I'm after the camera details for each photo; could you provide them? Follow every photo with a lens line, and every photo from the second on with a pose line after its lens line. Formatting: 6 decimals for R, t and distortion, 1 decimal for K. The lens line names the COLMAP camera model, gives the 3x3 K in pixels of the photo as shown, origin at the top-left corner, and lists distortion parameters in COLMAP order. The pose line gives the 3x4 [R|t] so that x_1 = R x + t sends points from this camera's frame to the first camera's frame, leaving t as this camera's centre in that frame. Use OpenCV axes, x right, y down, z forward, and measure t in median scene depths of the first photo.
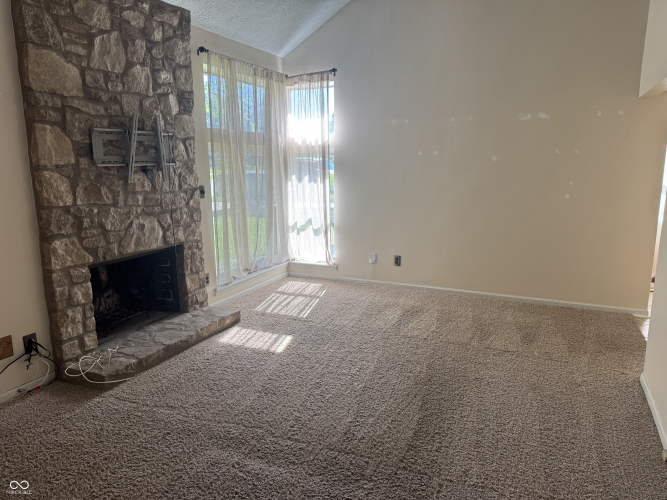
lens RADIAL K [[467.1, 0, 329.8], [0, 467.1, 248.5], [0, 0, 1]] dist [0.051416, -0.062543]
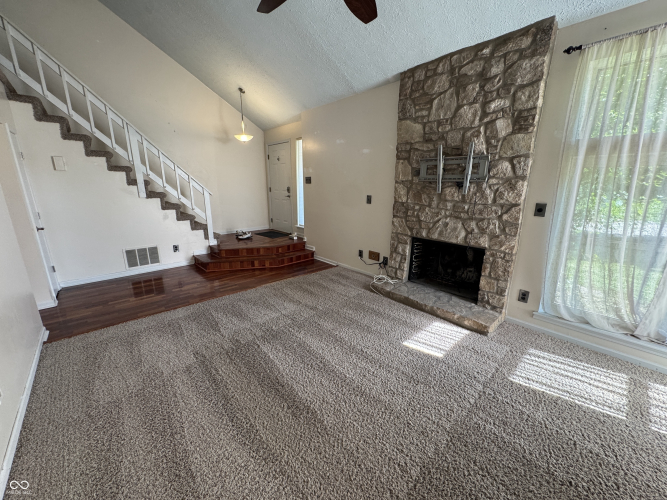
lens RADIAL K [[266.1, 0, 333.7], [0, 266.1, 250.9], [0, 0, 1]] dist [-0.005795, 0.000459]
pose [[-0.388249, 0.237276, -0.890484, 0.488349], [-0.170125, 0.931223, 0.322306, -0.176230], [0.905715, 0.276628, -0.321180, 0.975541]]
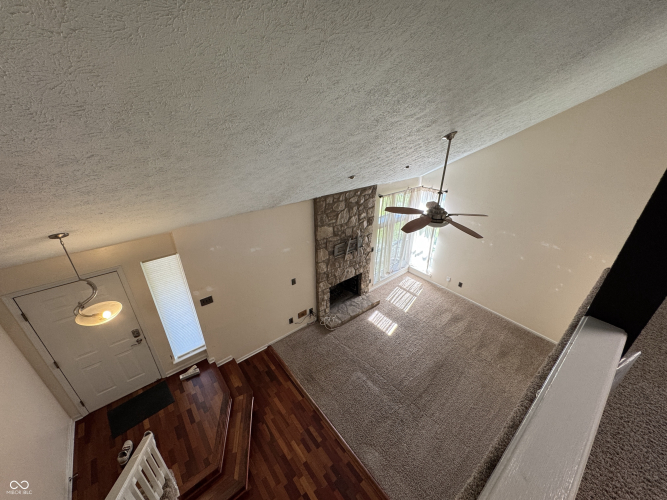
lens RADIAL K [[266.1, 0, 334.3], [0, 266.1, 249.9], [0, 0, 1]] dist [-0.005795, 0.000459]
pose [[0.900903, 0.207787, -0.381050, 0.086234], [-0.092657, 0.949790, 0.298855, -0.614496], [0.424015, -0.233933, 0.874921, -0.337101]]
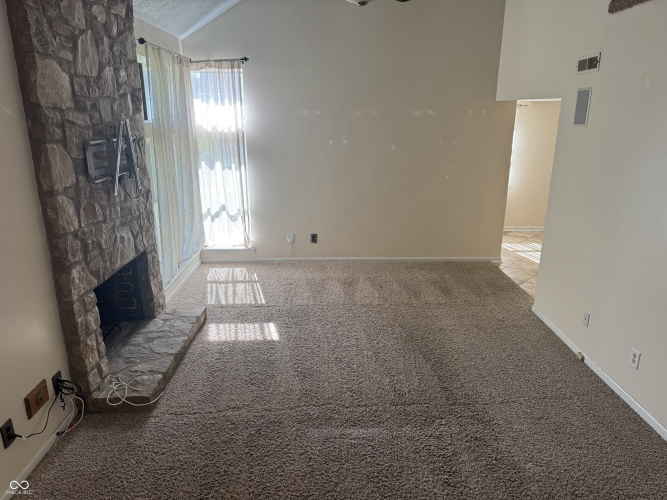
lens RADIAL K [[467.1, 0, 330.4], [0, 467.1, 251.0], [0, 0, 1]] dist [0.051416, -0.062543]
pose [[0.900947, -0.116946, 0.417874, -0.423415], [0.075337, 0.990530, 0.114780, -0.100579], [-0.427340, -0.071930, 0.901225, -0.036484]]
